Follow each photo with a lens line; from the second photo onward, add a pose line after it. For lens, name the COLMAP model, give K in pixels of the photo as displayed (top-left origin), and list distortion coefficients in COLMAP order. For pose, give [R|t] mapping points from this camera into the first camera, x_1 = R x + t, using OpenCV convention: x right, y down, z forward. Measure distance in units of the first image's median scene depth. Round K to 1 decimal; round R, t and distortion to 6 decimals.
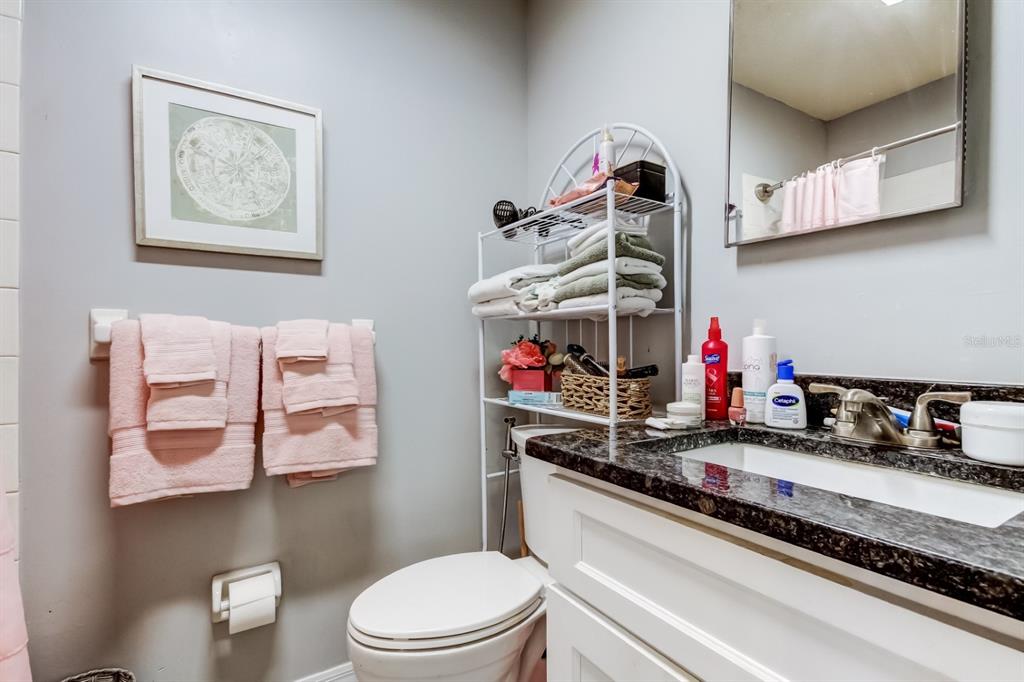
lens RADIAL K [[480.0, 0, 502.3], [0, 480.0, 354.3], [0, 0, 1]] dist [0.031179, -0.007084]
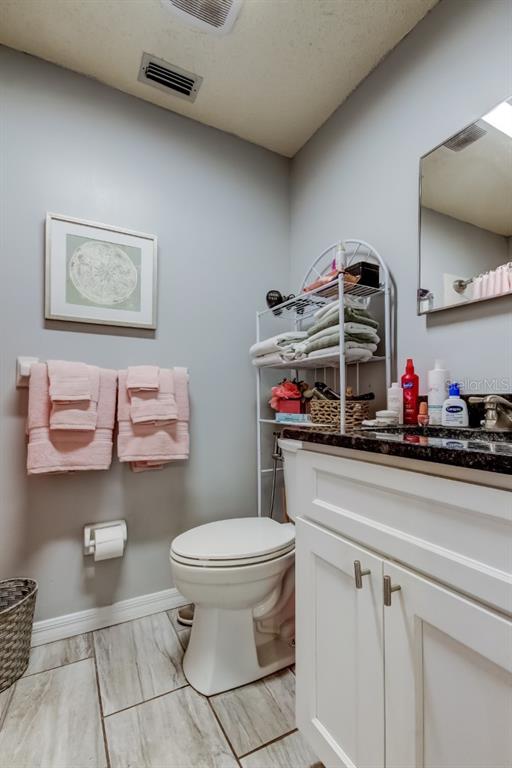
lens RADIAL K [[350.6, 0, 256.0], [0, 350.6, 384.0], [0, 0, 1]] dist [0.028660, 0.000328]
pose [[0.998325, -0.000534, -0.057855, 0.016956], [-0.003595, 0.997453, -0.071242, 0.071880], [0.057746, 0.071330, 0.995780, -0.114122]]
